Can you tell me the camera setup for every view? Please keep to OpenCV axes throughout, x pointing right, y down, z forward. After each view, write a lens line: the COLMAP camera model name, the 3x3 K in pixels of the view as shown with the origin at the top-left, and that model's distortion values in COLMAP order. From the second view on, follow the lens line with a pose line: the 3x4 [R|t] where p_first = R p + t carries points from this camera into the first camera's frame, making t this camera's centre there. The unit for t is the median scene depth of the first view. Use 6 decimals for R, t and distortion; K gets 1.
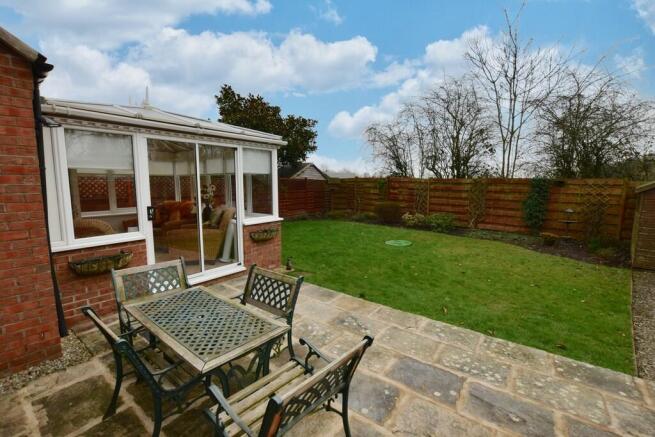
lens RADIAL K [[293.4, 0, 332.7], [0, 293.4, 217.1], [0, 0, 1]] dist [-0.021697, 0.000116]
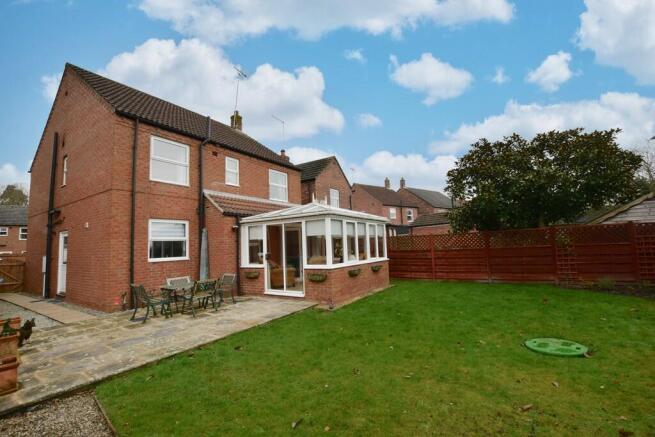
lens RADIAL K [[293.4, 0, 332.7], [0, 293.4, 217.1], [0, 0, 1]] dist [-0.021697, 0.000116]
pose [[0.074253, -0.091695, -0.993015, 1.788068], [-0.081140, 0.991907, -0.097660, -0.143603], [0.993933, 0.087825, 0.066212, 1.356792]]
